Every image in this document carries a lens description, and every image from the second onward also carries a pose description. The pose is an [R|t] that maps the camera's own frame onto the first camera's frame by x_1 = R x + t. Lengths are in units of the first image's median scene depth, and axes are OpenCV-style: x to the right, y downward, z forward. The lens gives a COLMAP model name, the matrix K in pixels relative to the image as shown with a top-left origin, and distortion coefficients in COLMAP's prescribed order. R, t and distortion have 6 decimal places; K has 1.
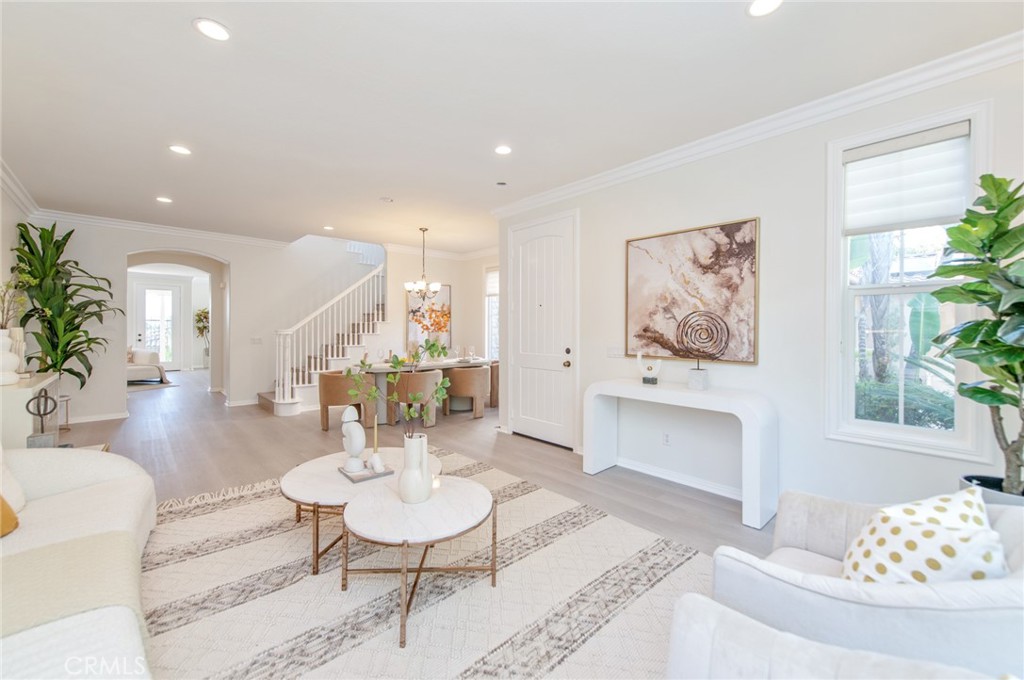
lens RADIAL K [[400.1, 0, 511.6], [0, 400.1, 336.1], [0, 0, 1]] dist [0.006897, -0.001061]
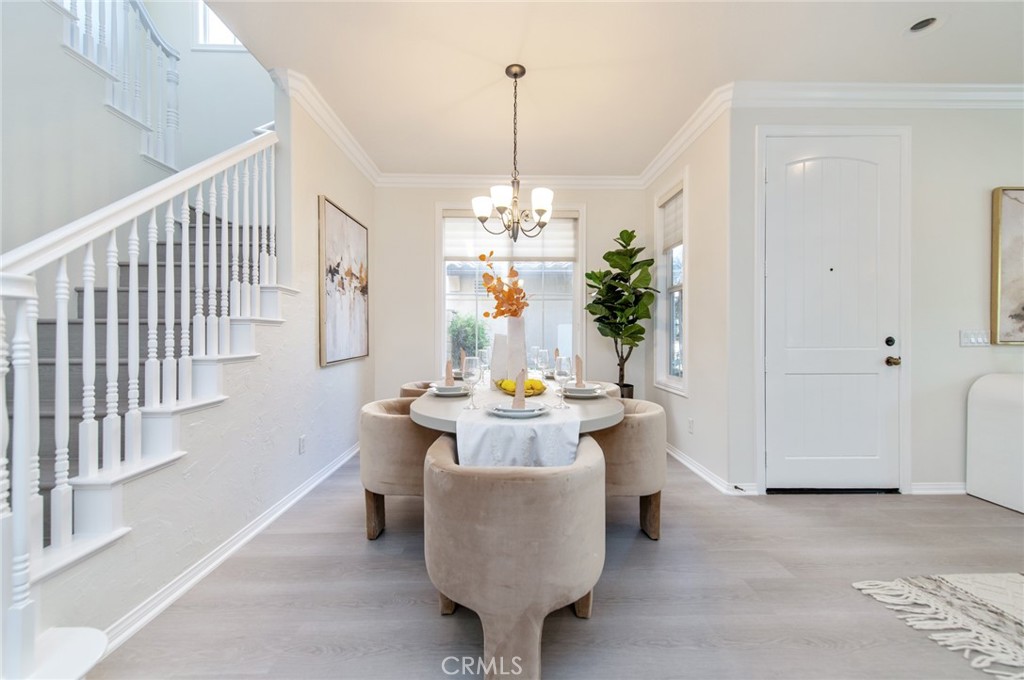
lens RADIAL K [[400.1, 0, 514.1], [0, 400.1, 340.7], [0, 0, 1]] dist [0.006897, -0.001061]
pose [[0.667593, -0.011359, 0.744440, -0.530507], [0.016601, 0.999862, 0.000369, 0.017920], [-0.744341, 0.012112, 0.667690, 0.714018]]
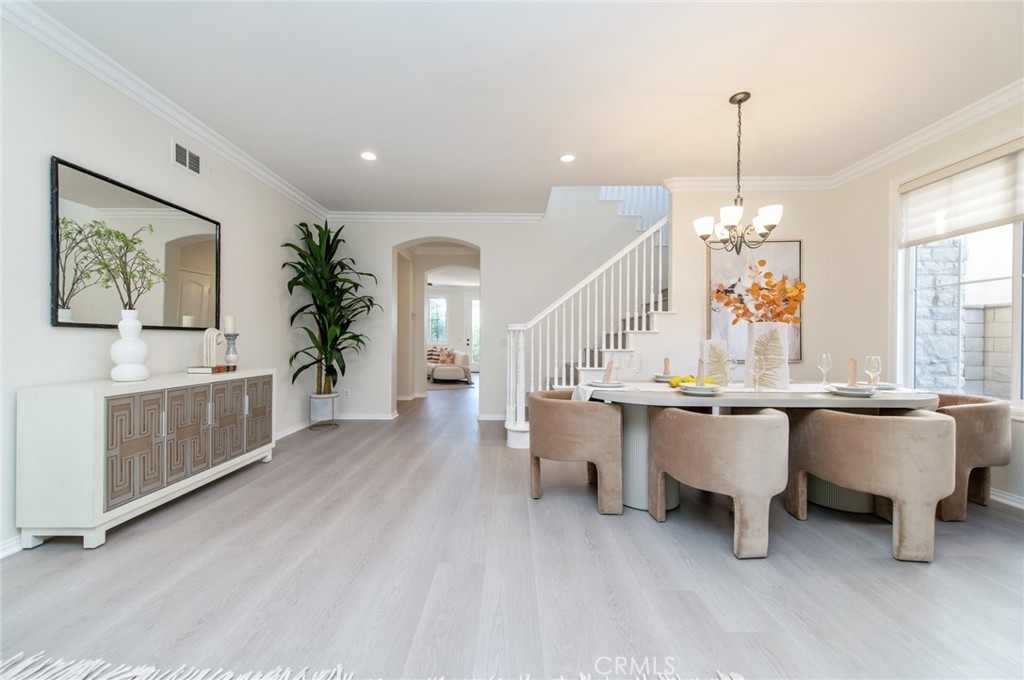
lens RADIAL K [[400.1, 0, 507.9], [0, 400.1, 340.4], [0, 0, 1]] dist [0.006897, -0.001061]
pose [[0.726134, 0.002548, -0.687548, -0.092971], [-0.016056, 0.999783, -0.013252, 0.021810], [0.687366, 0.020662, 0.726018, 0.478919]]
